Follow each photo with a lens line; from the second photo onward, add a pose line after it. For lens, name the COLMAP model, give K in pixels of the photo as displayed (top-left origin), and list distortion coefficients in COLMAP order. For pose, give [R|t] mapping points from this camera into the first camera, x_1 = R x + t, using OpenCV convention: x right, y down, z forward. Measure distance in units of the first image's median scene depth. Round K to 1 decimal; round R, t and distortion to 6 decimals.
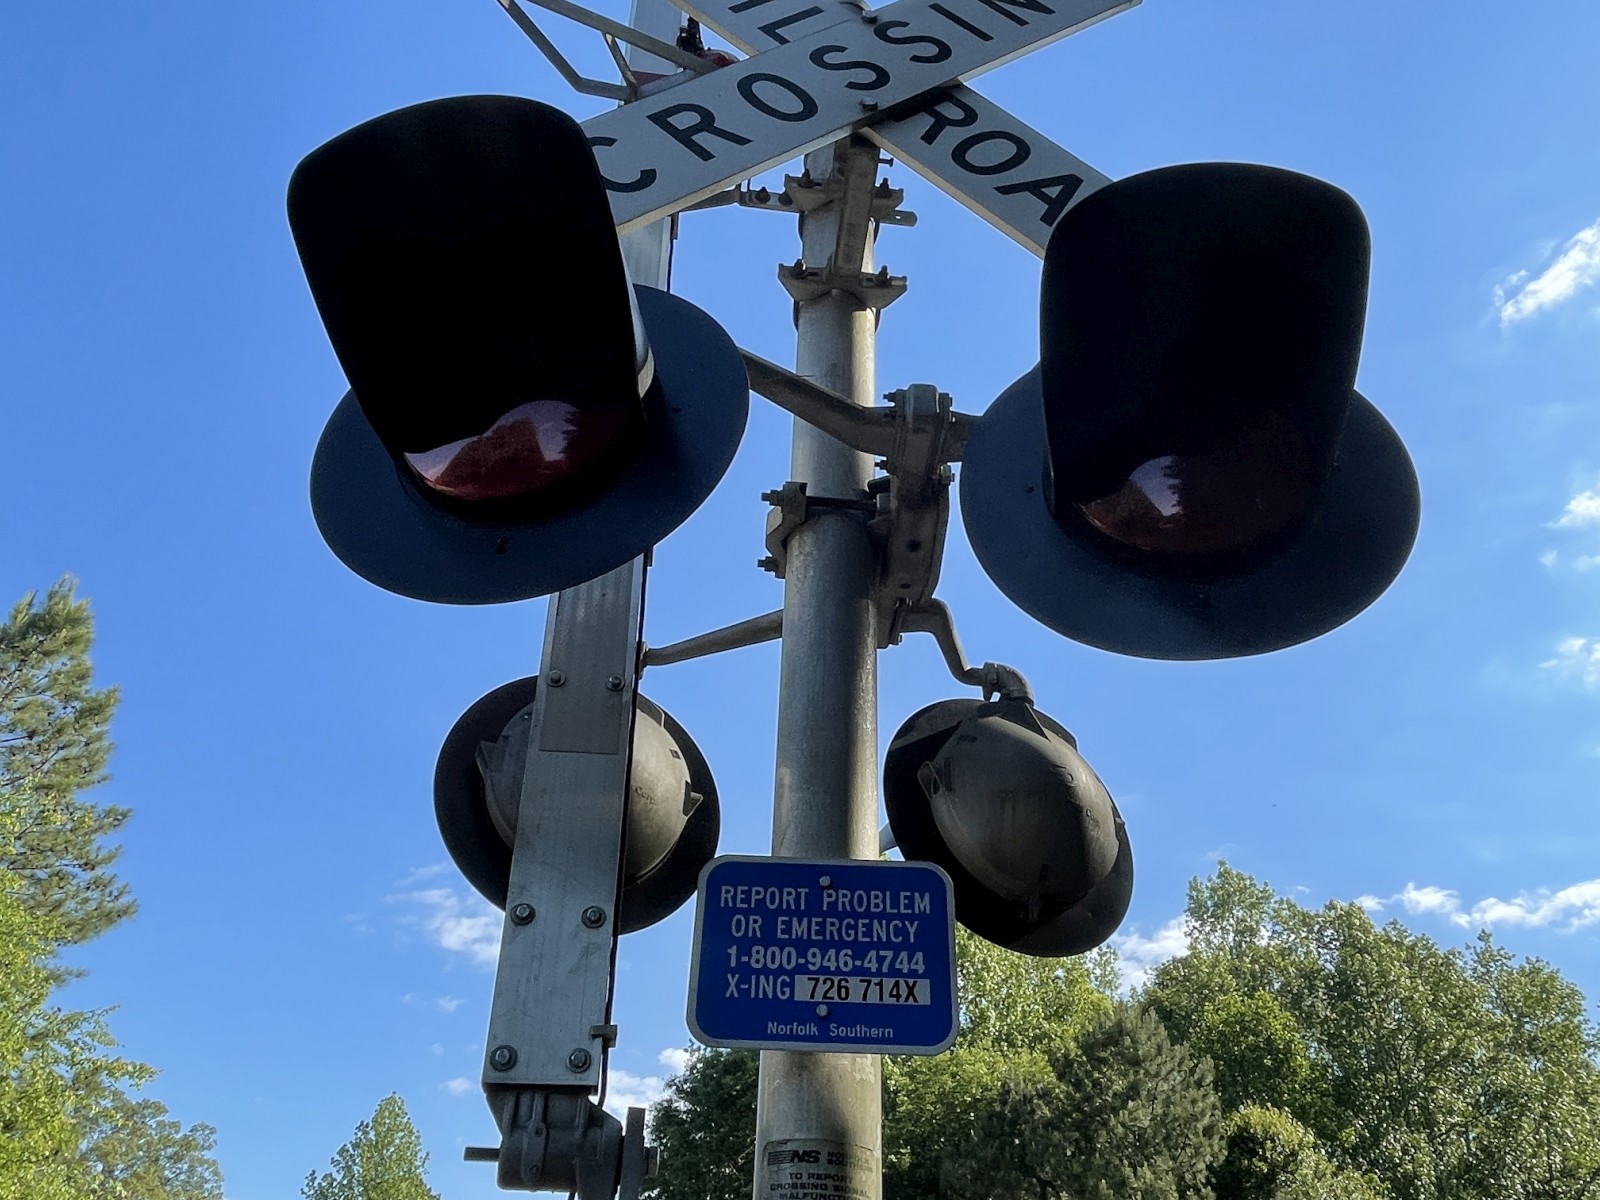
lens RADIAL K [[1164.6, 0, 821.3], [0, 1164.6, 606.9], [0, 0, 1]] dist [0.019261, -0.007432]
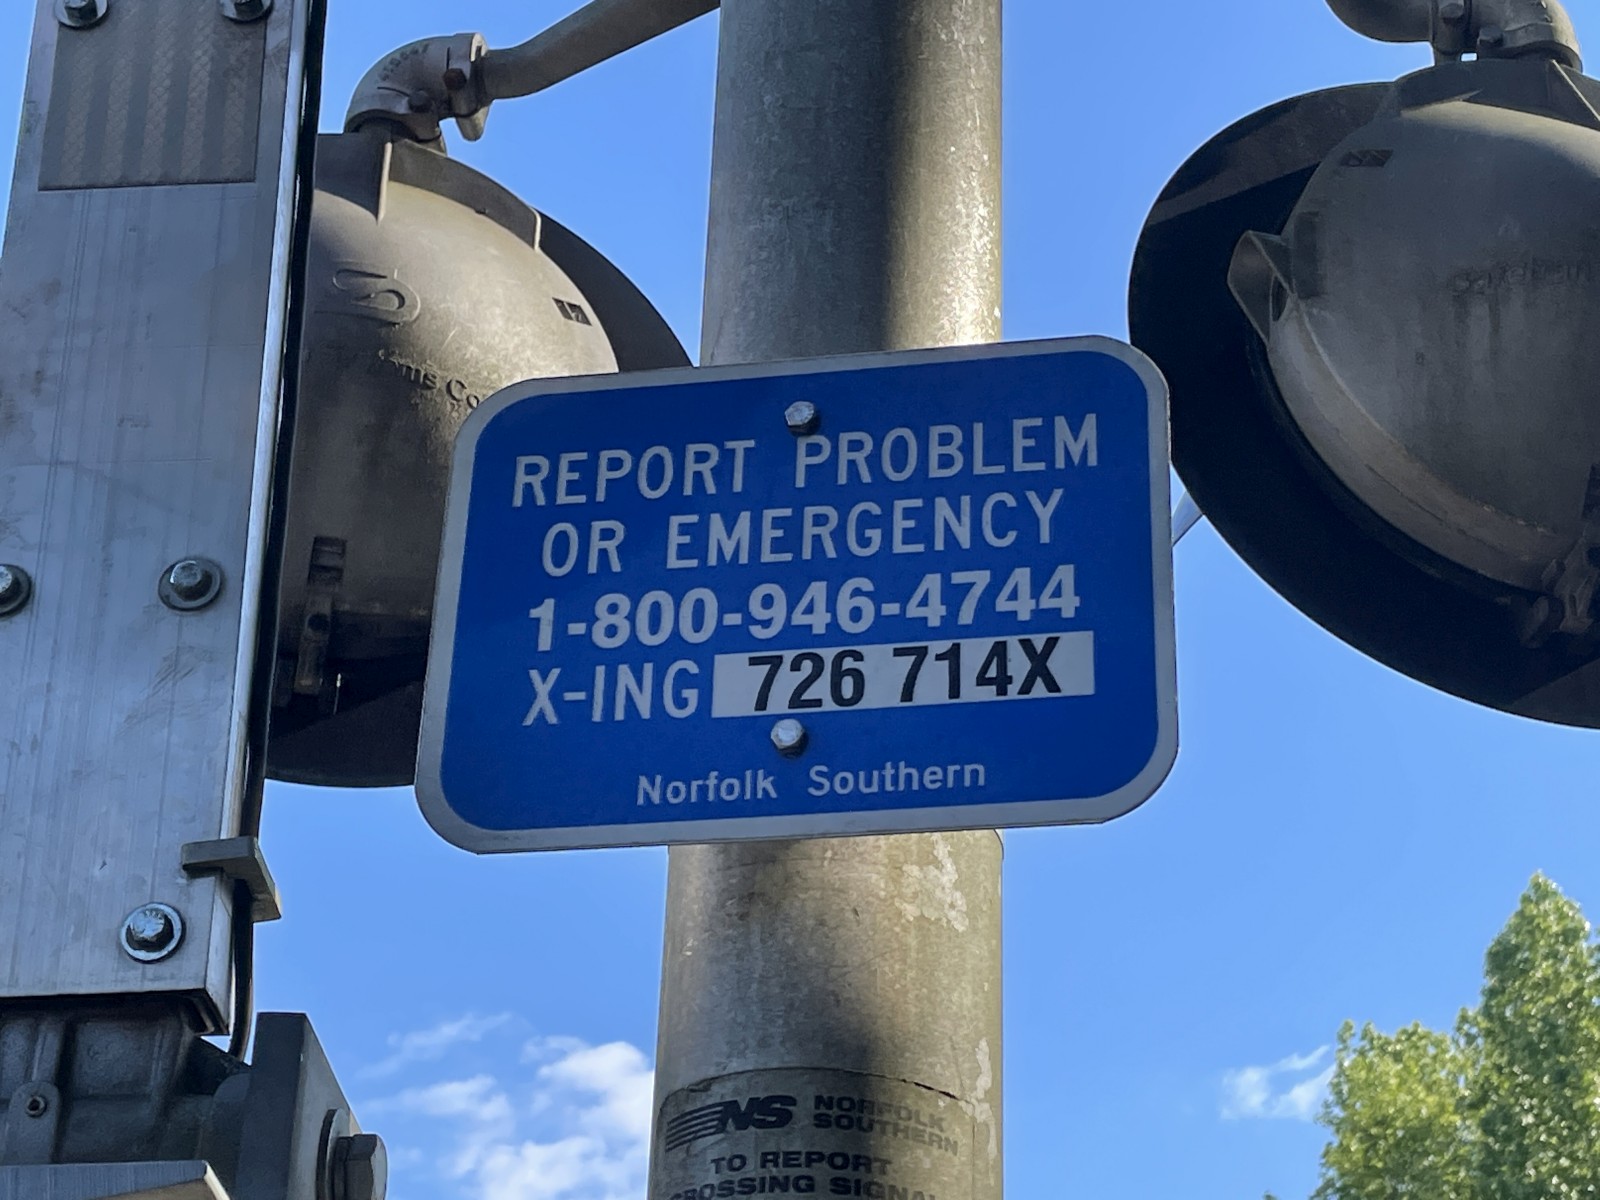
lens RADIAL K [[3008.3, 0, 864.6], [0, 3008.3, 602.1], [0, 0, 1]] dist [0.138011, 0.000000]
pose [[0.981528, -0.098259, -0.164158, 0.109649], [0.113636, 0.989701, 0.087054, 0.142161], [0.153914, -0.104100, 0.982585, 0.070436]]
